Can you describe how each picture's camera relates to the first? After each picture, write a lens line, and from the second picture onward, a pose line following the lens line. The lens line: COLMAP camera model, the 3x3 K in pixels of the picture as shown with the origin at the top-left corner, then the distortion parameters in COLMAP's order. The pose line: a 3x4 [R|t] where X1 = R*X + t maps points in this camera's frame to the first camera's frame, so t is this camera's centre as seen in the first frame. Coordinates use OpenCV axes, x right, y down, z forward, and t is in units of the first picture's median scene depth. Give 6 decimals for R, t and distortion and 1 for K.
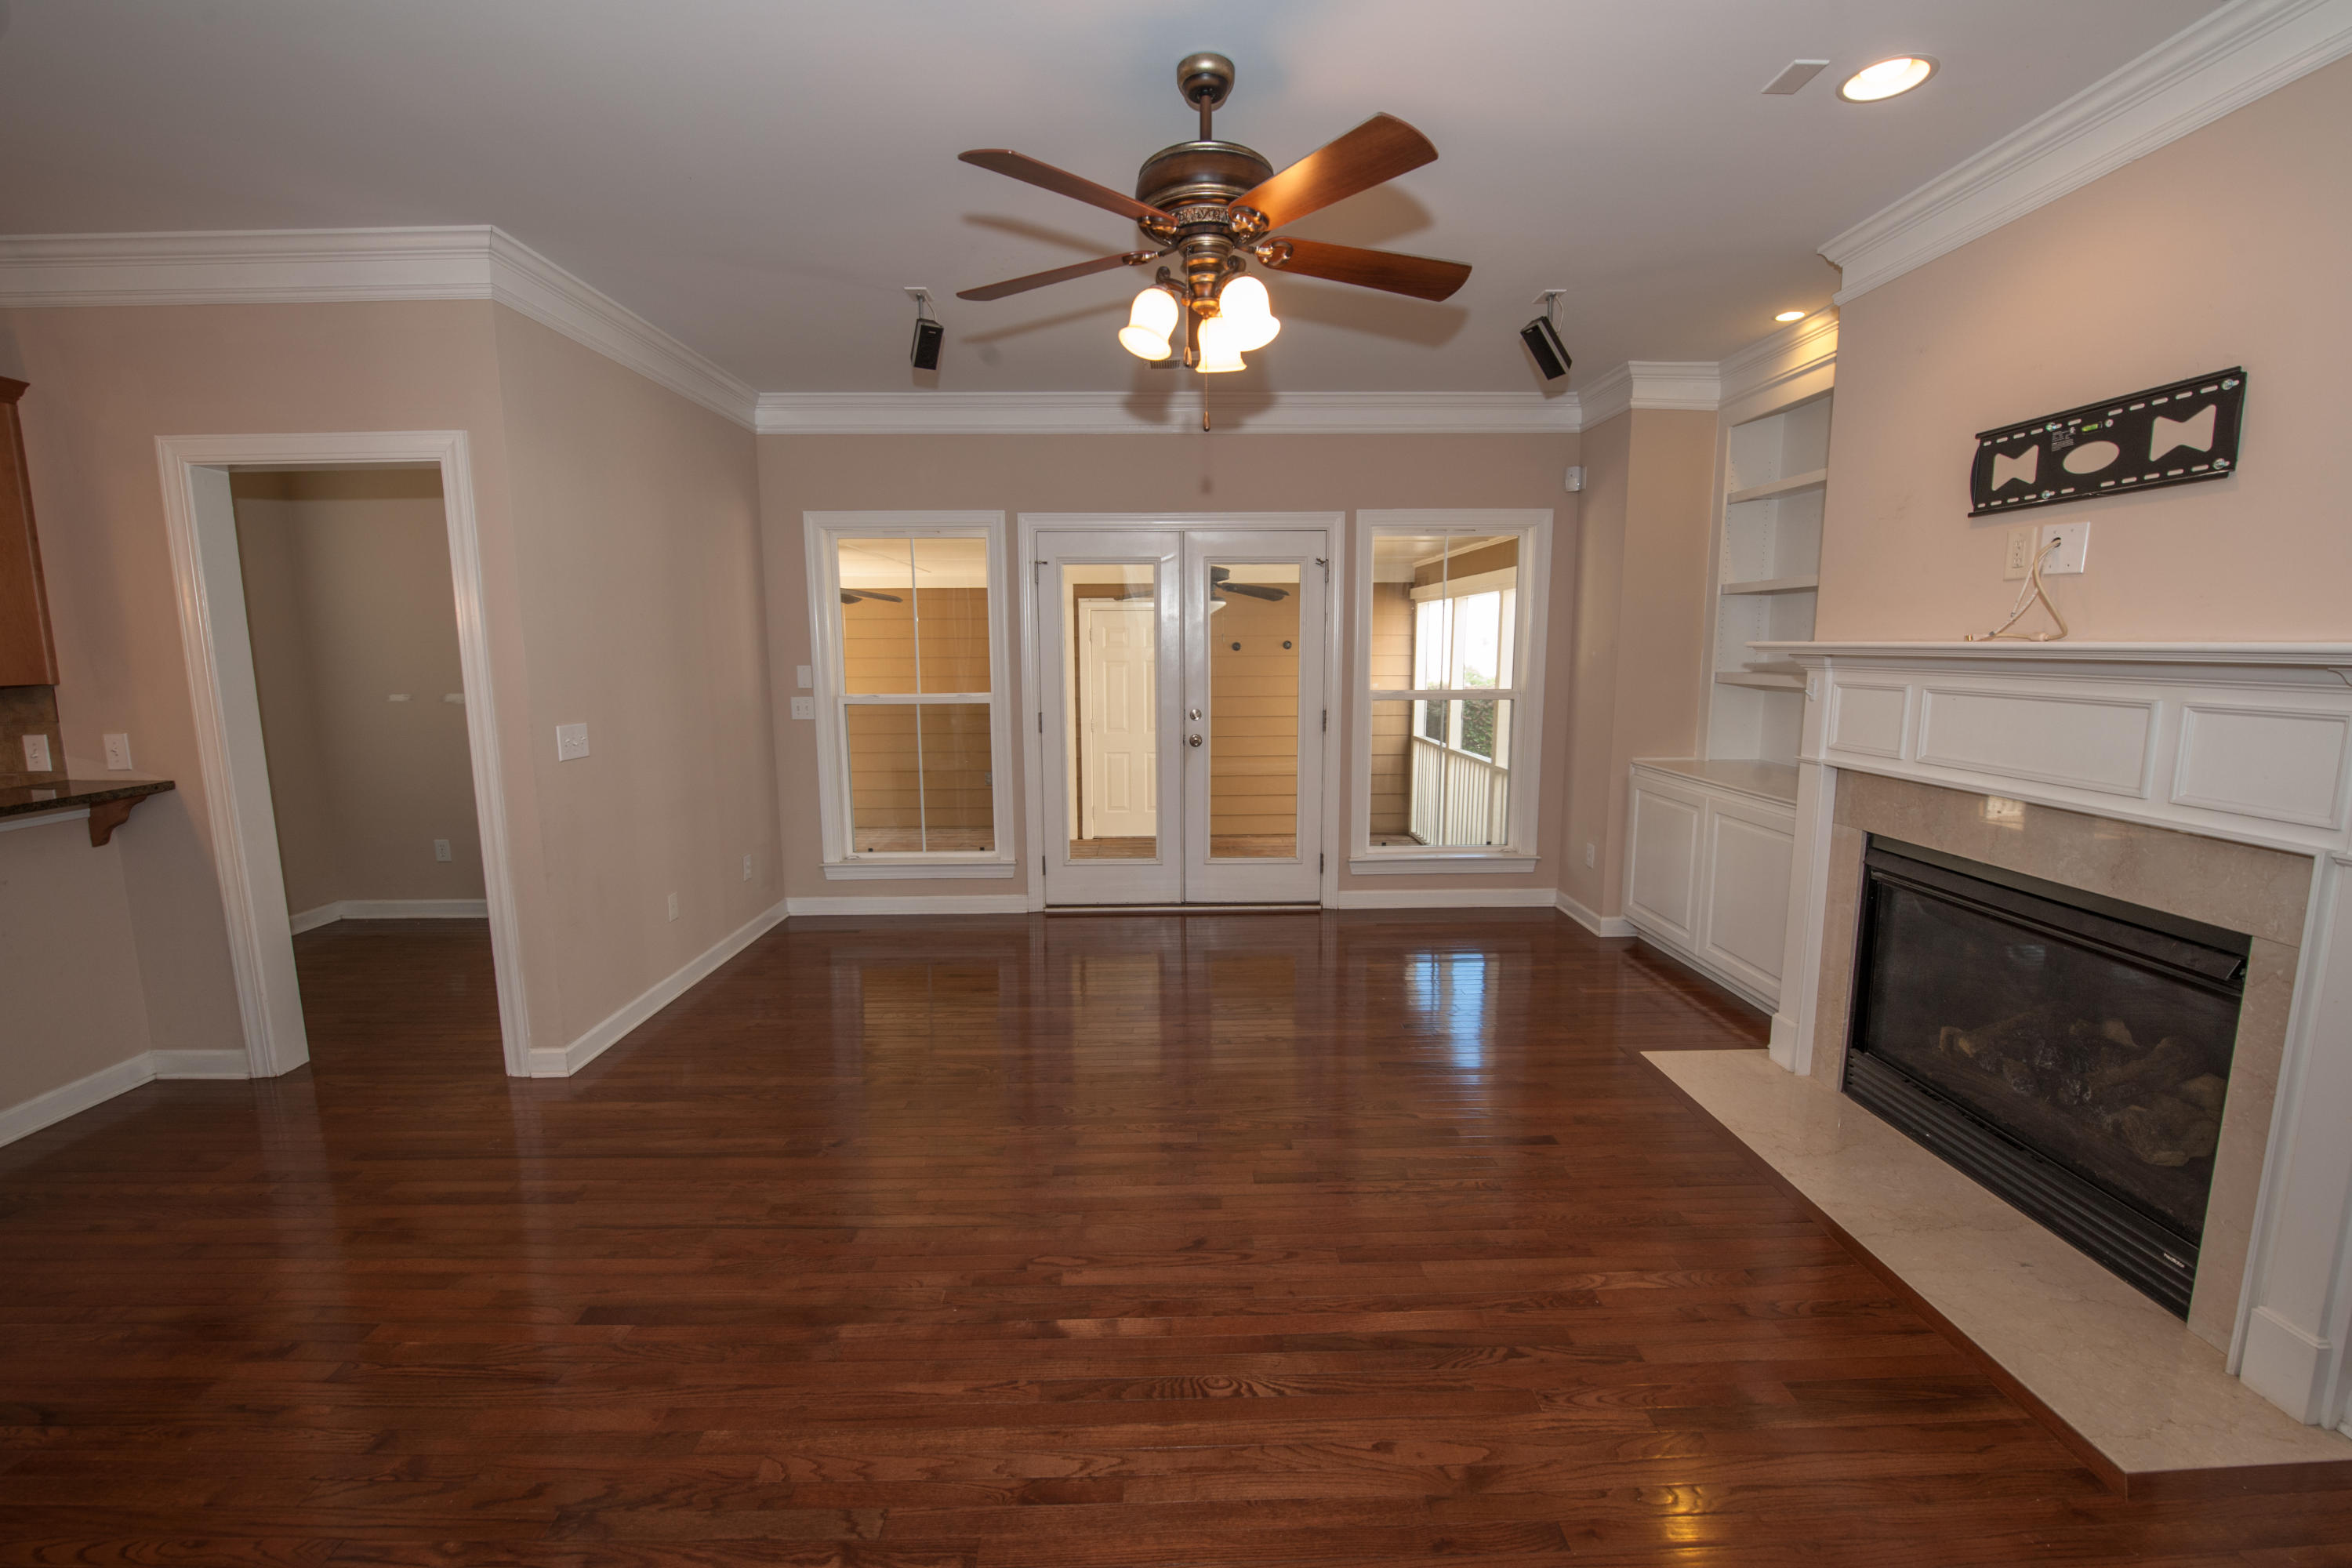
lens RADIAL K [[935.0, 0, 1178.9], [0, 935.0, 775.6], [0, 0, 1]] dist [-0.022967, -0.000077]
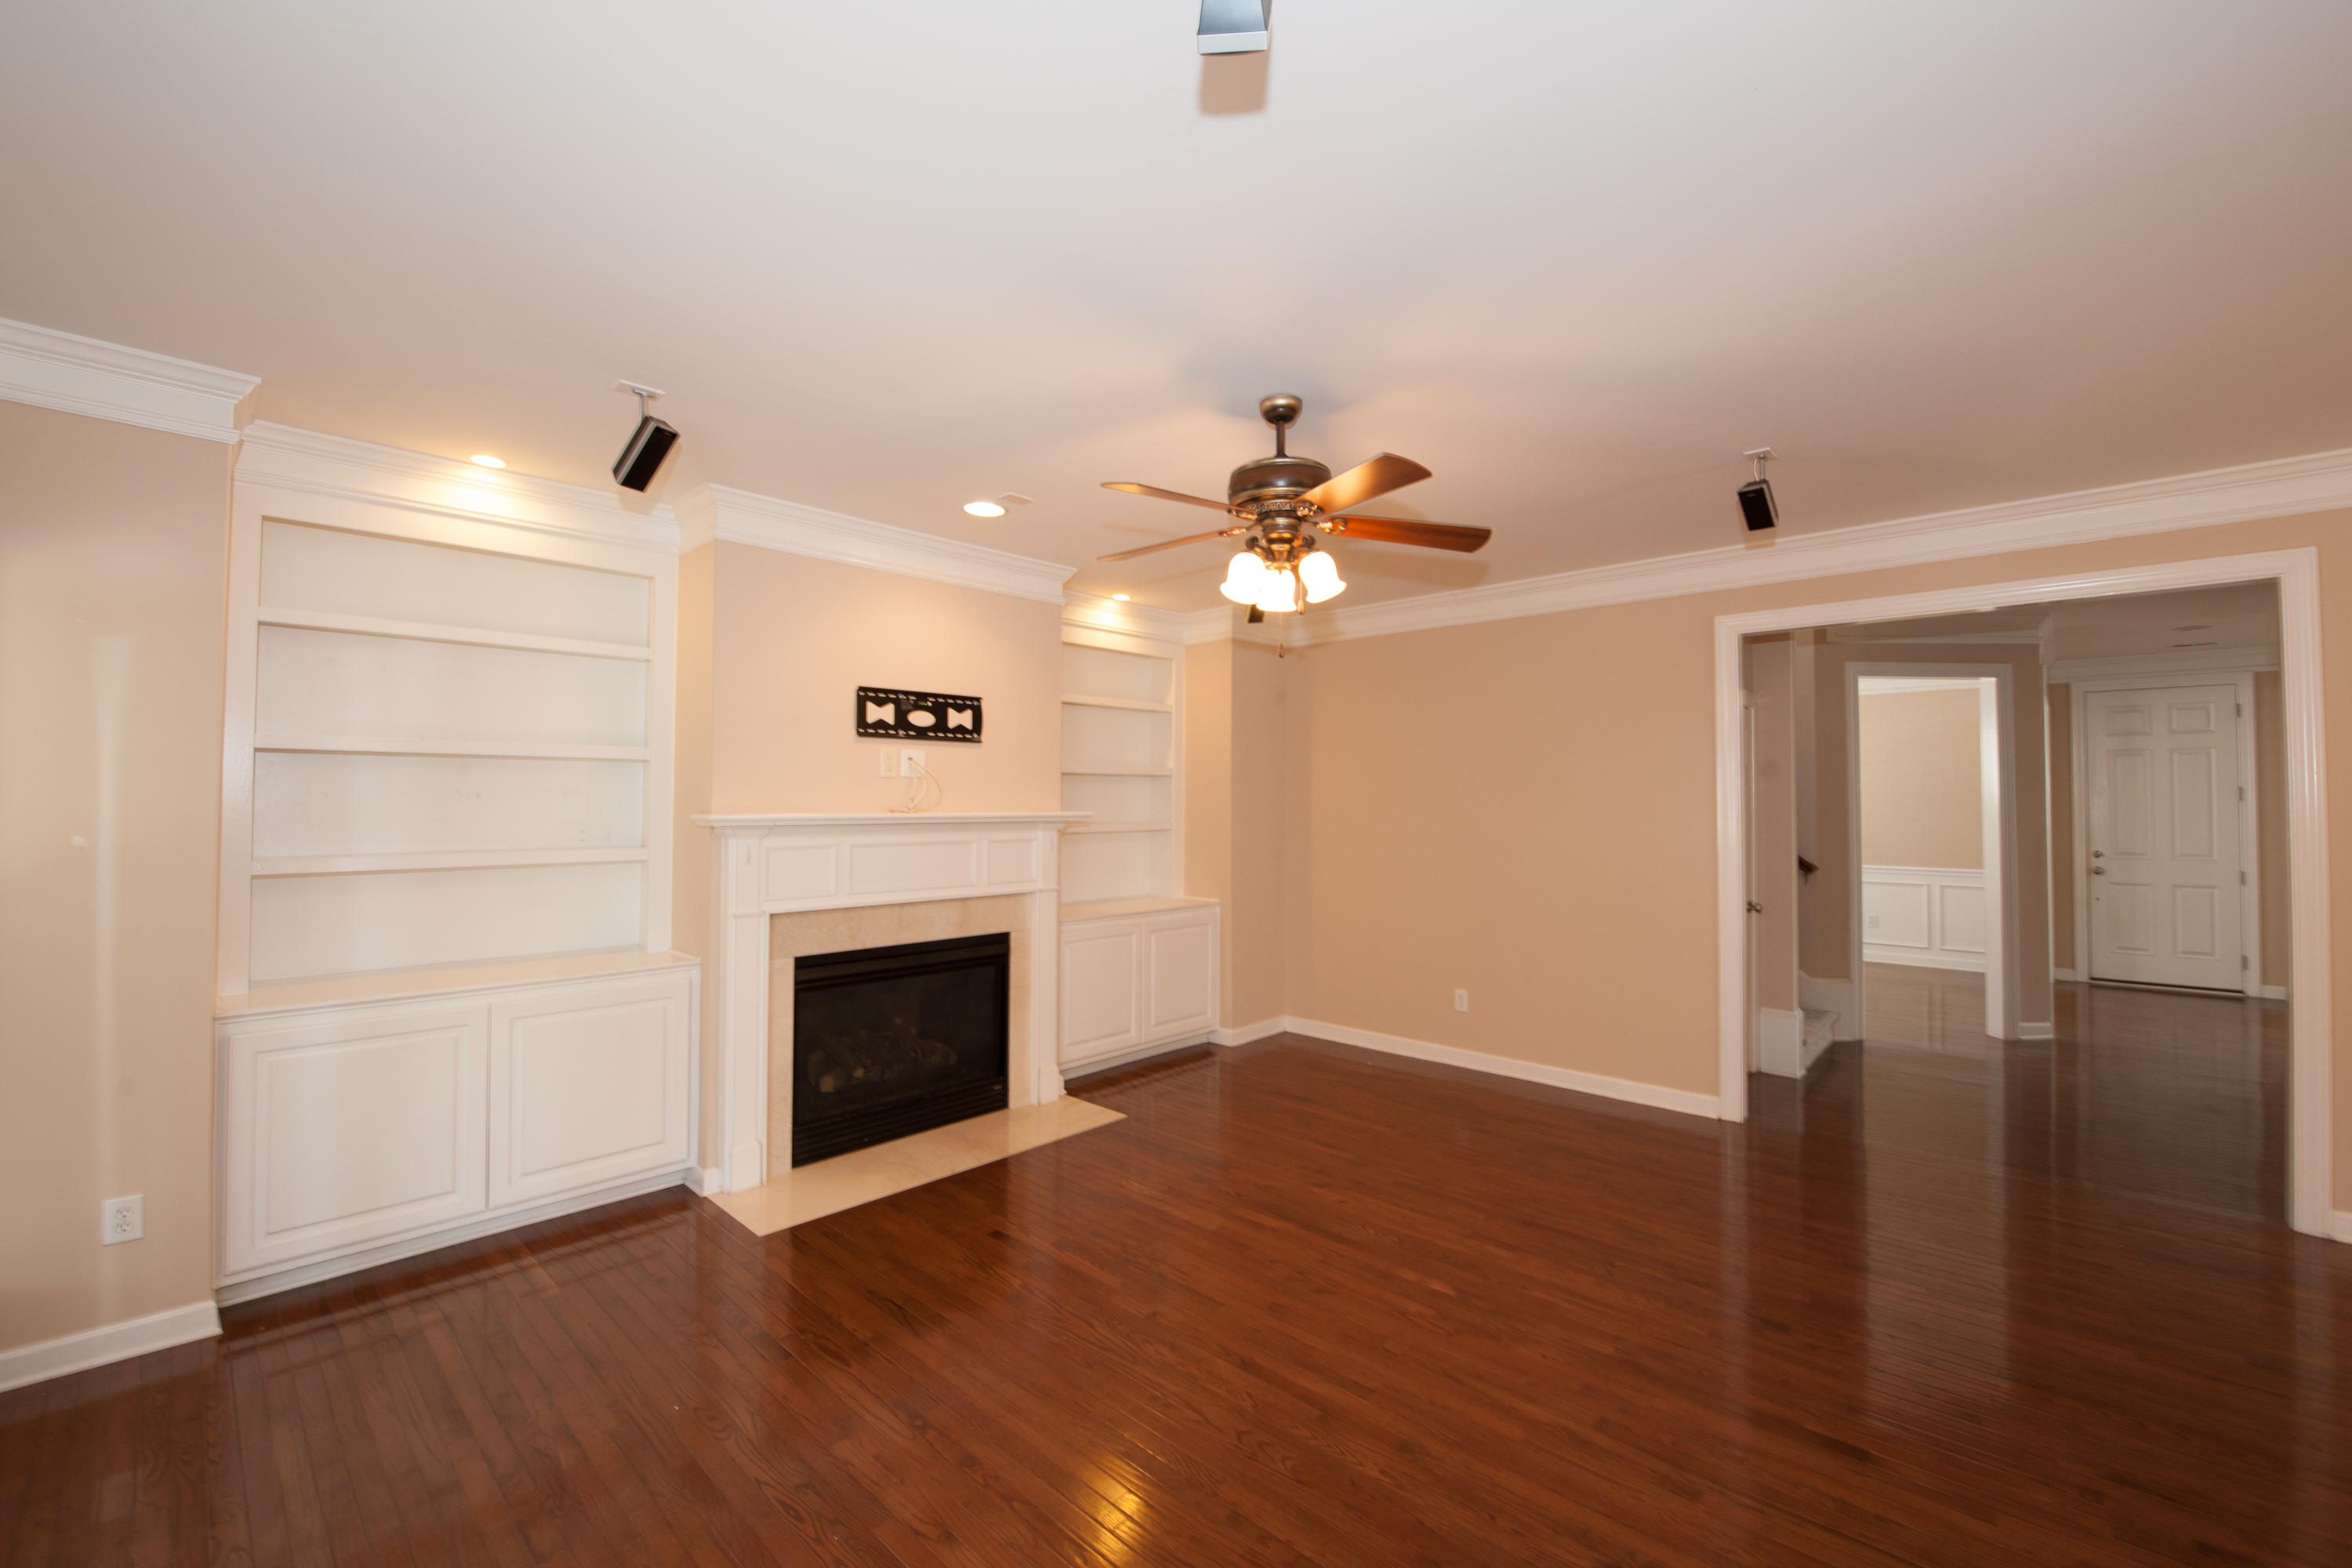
lens RADIAL K [[935.0, 0, 1178.9], [0, 935.0, 775.6], [0, 0, 1]] dist [-0.022967, -0.000077]
pose [[-0.708004, 0.021446, 0.705883, -0.806659], [0.098520, 0.992764, 0.068654, -0.320395], [-0.699303, 0.118151, -0.704994, 2.090234]]
